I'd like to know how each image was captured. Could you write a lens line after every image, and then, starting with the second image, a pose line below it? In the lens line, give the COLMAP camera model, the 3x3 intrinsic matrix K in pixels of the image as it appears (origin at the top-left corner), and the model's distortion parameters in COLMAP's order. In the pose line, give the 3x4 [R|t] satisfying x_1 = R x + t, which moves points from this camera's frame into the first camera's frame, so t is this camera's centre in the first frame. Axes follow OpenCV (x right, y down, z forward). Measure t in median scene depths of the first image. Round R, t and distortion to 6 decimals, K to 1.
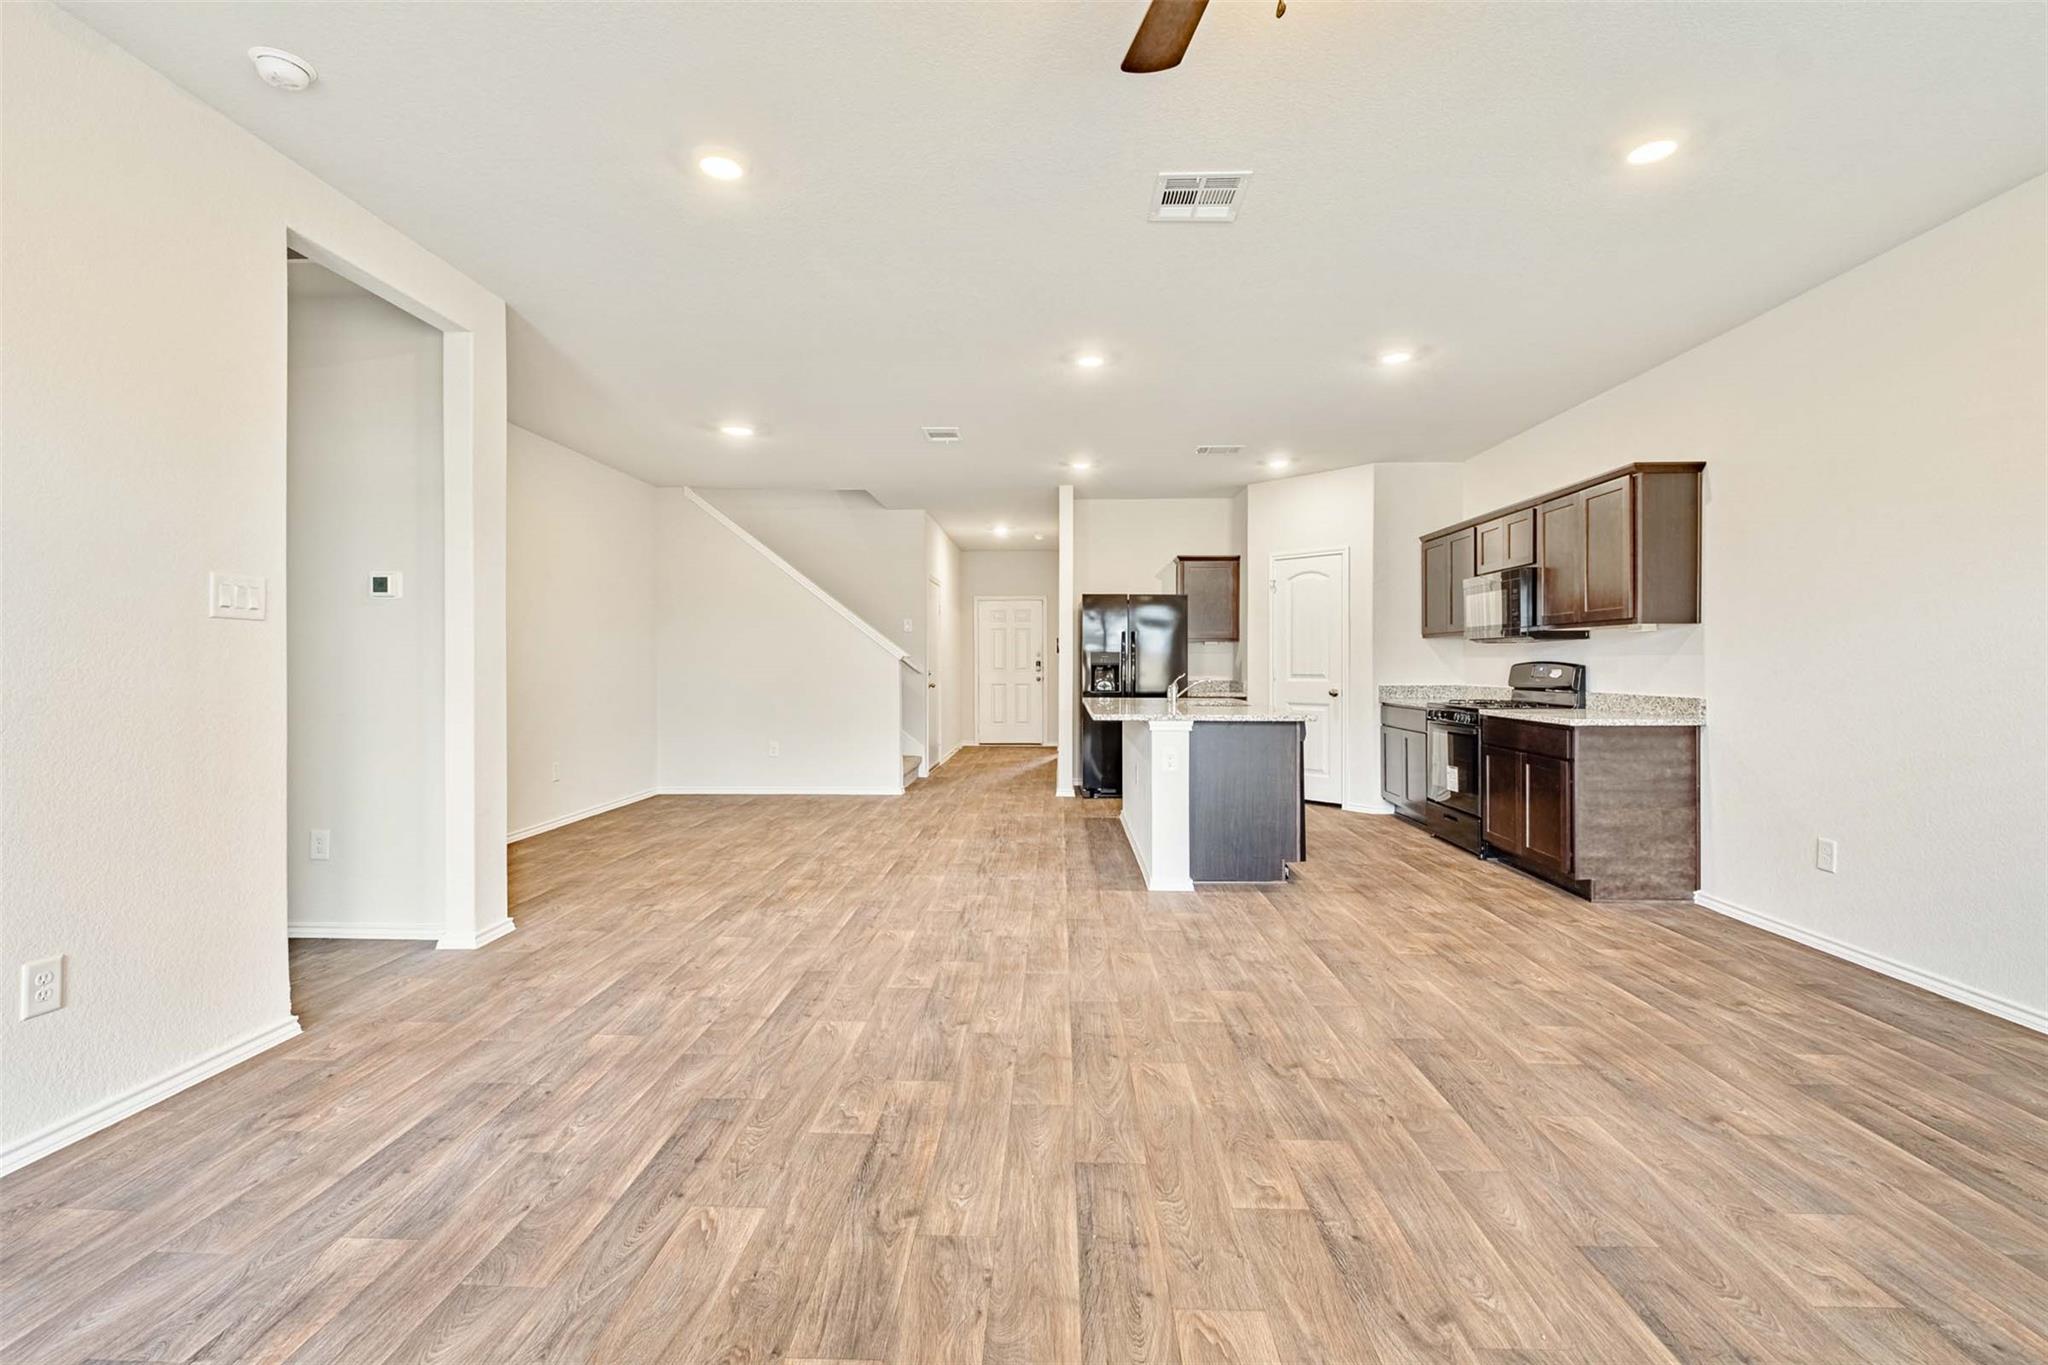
lens RADIAL K [[888.8, 0, 1038.1], [0, 888.8, 658.7], [0, 0, 1]] dist [0.014686, -0.002187]
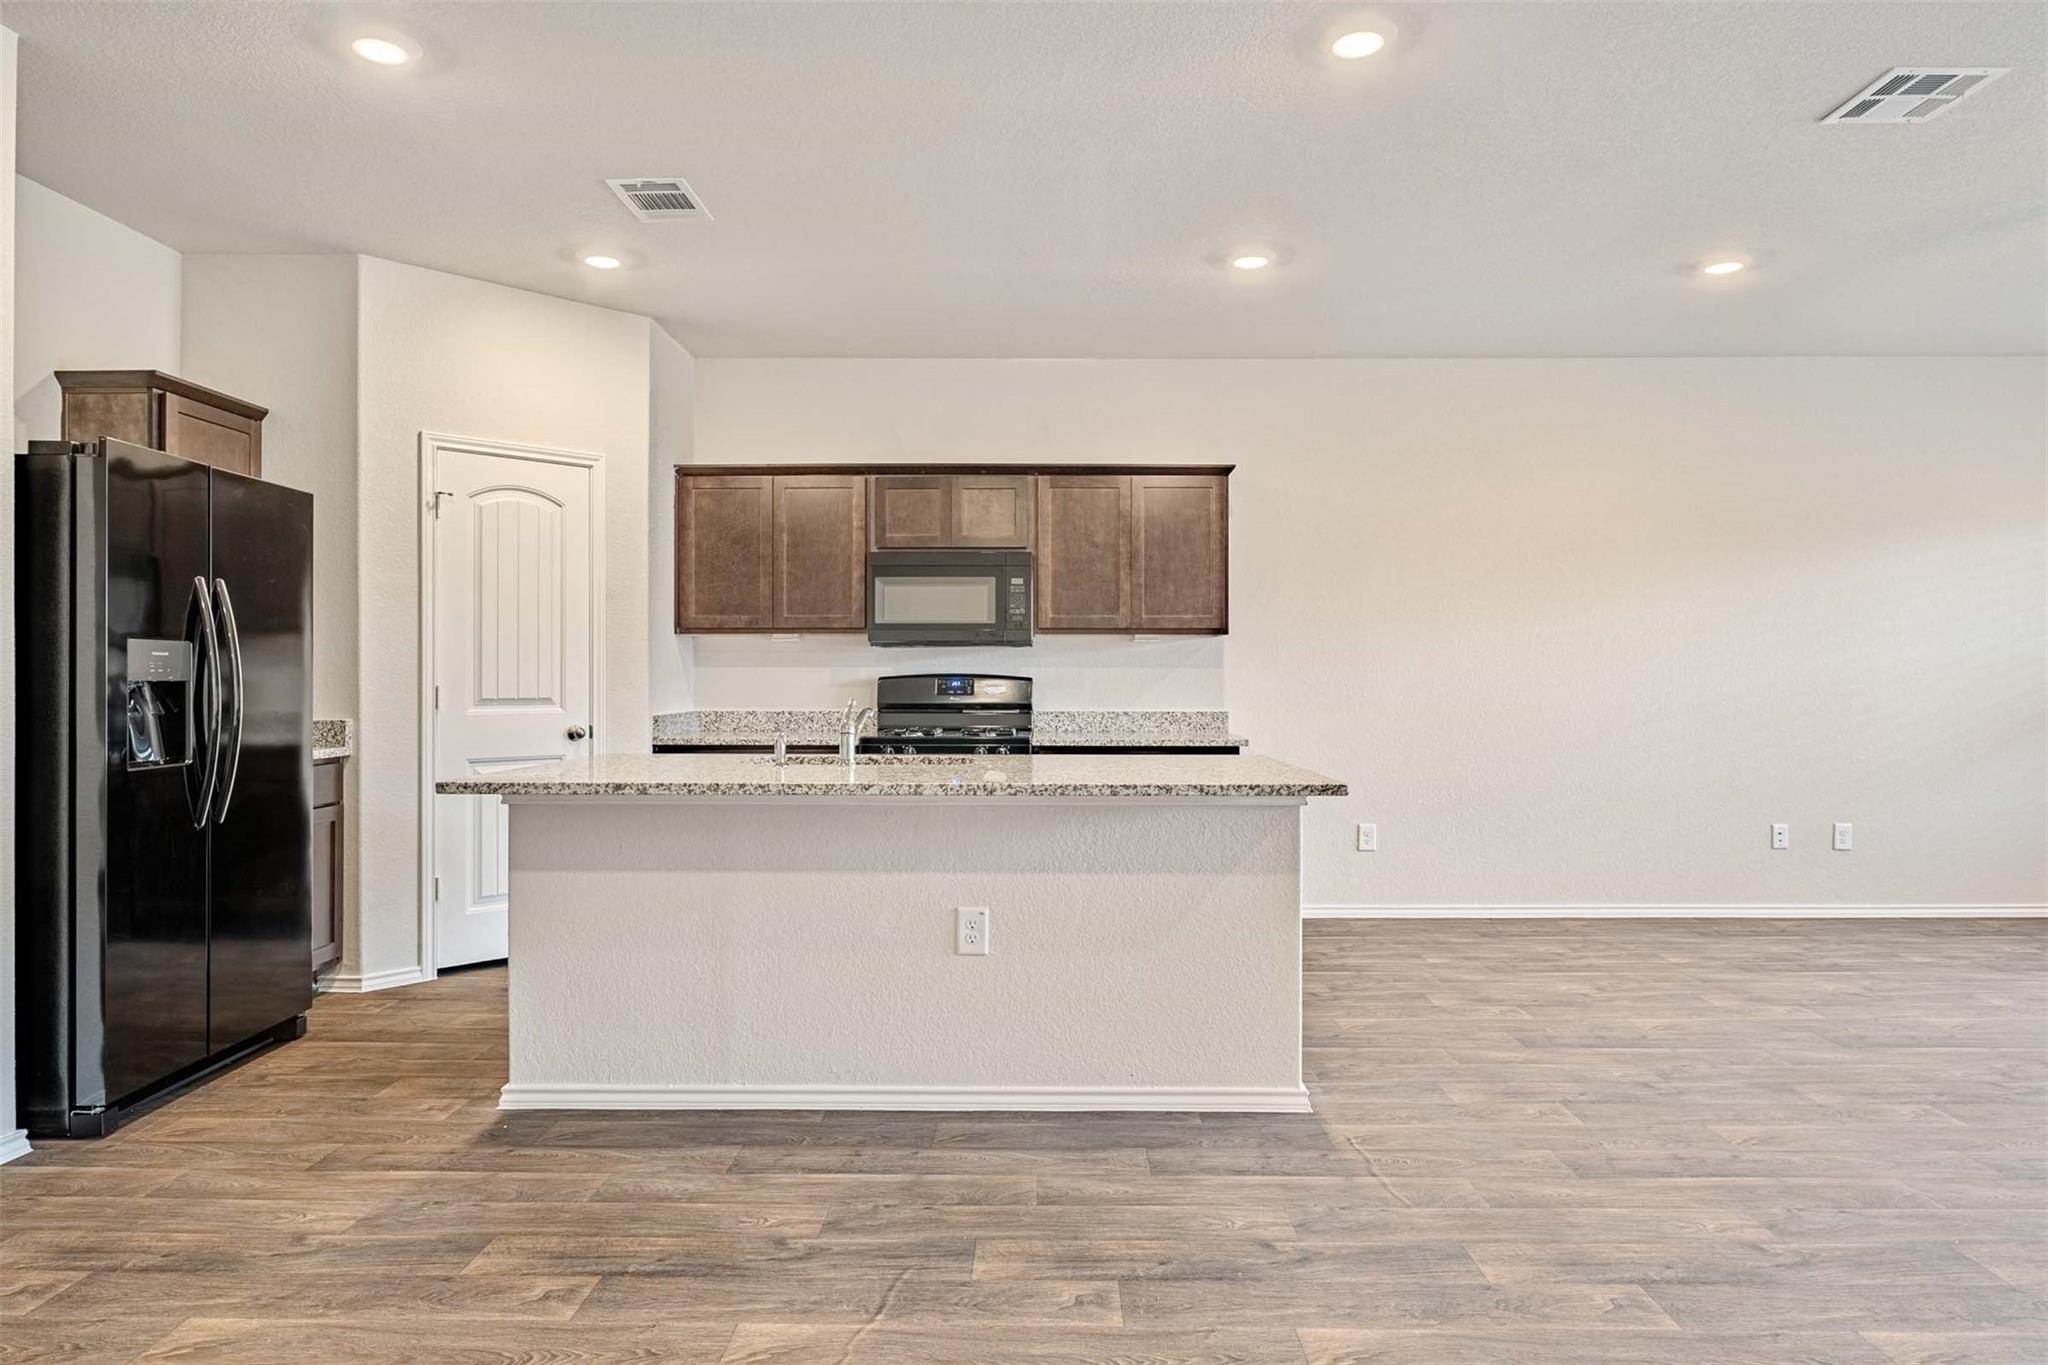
lens RADIAL K [[1208.2, 0, 1016.5], [0, 1208.2, 674.9], [0, 0, 1]] dist [0.002794, 0.000090]
pose [[-0.011773, 0.009147, 0.999889, -0.733862], [-0.004824, 0.999946, -0.009204, 0.020359], [-0.999919, -0.004932, -0.011728, 1.505263]]
